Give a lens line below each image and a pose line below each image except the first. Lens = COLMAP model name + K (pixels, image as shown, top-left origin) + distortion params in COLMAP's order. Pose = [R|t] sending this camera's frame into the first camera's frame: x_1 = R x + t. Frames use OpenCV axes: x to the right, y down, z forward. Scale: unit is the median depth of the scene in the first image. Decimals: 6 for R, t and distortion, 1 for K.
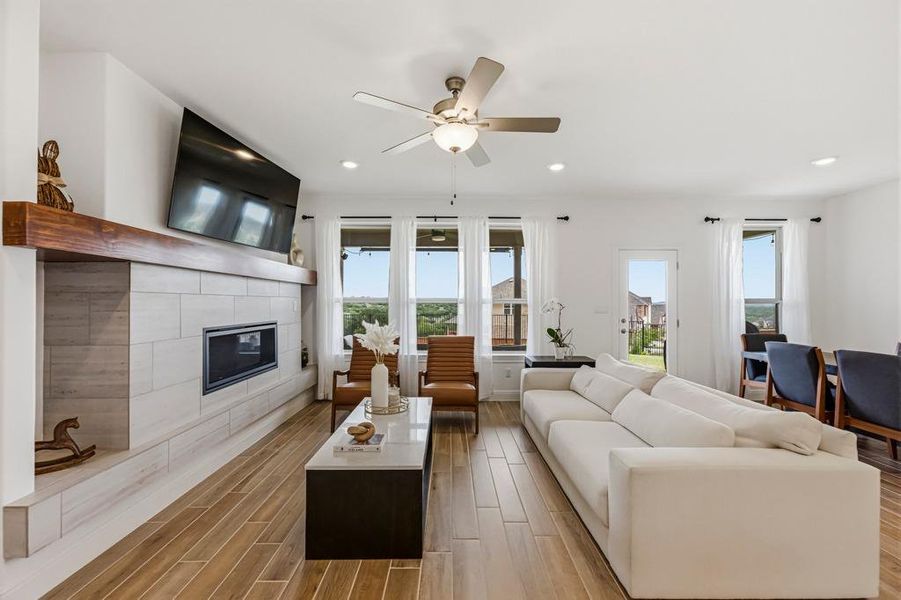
lens RADIAL K [[357.3, 0, 450.9], [0, 357.3, 301.6], [0, 0, 1]] dist [-0.009390, 0.000661]
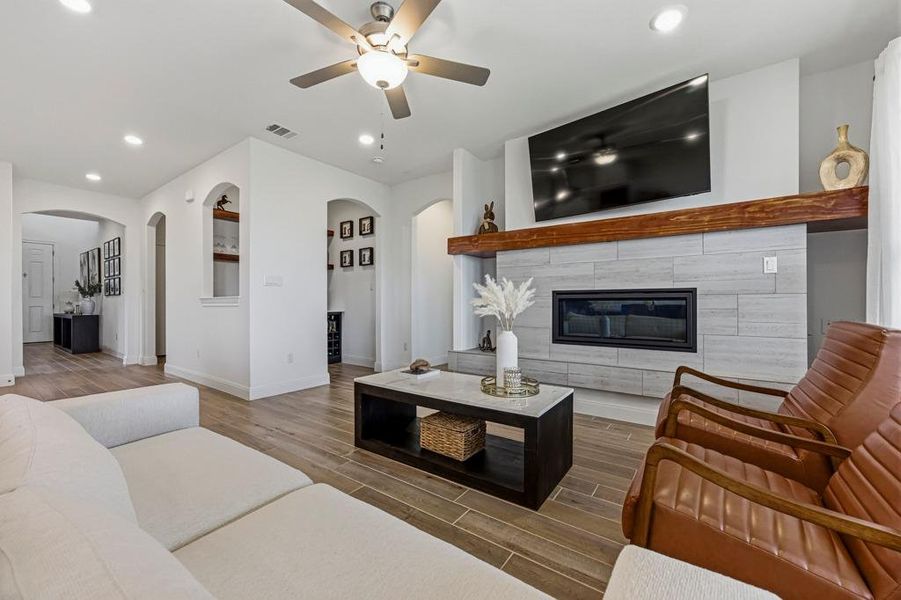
lens RADIAL K [[357.3, 0, 445.7], [0, 357.3, 298.8], [0, 0, 1]] dist [-0.009390, 0.000661]
pose [[-0.561387, 0.013956, -0.827436, 0.356608], [0.012732, 0.999885, 0.008226, 0.053999], [0.827455, -0.005917, -0.561500, 0.862893]]
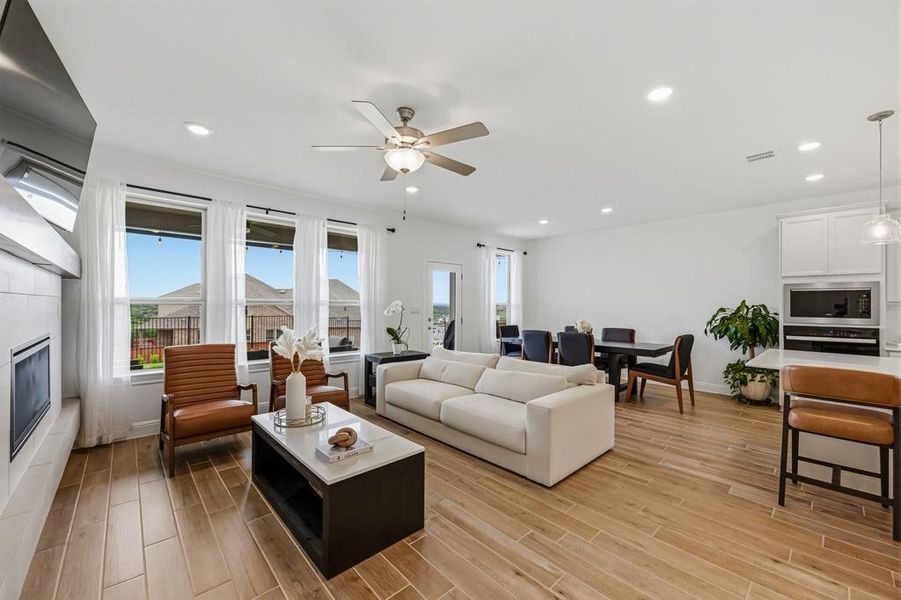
lens RADIAL K [[357.3, 0, 455.3], [0, 357.3, 303.3], [0, 0, 1]] dist [-0.009390, 0.000661]
pose [[0.732157, 0.002280, 0.681132, -0.341687], [-0.004364, 0.999990, 0.001344, -0.005380], [-0.681122, -0.003956, 0.732160, 0.034305]]
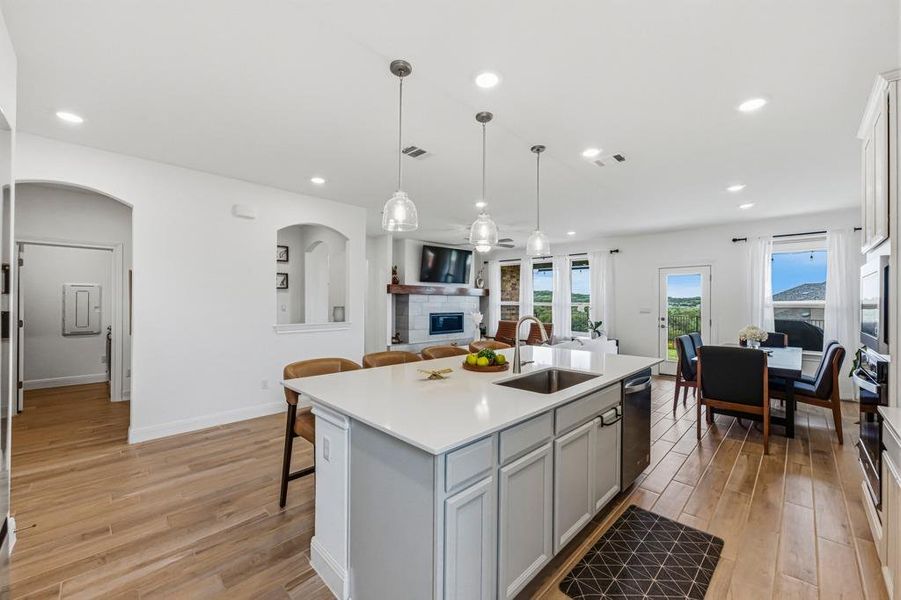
lens RADIAL K [[357.3, 0, 449.9], [0, 357.3, 303.4], [0, 0, 1]] dist [-0.009390, 0.000661]
pose [[0.713508, 0.003344, -0.700639, 0.998487], [0.000271, 0.999987, 0.005048, -0.017197], [0.700647, -0.003792, 0.713498, -0.681664]]
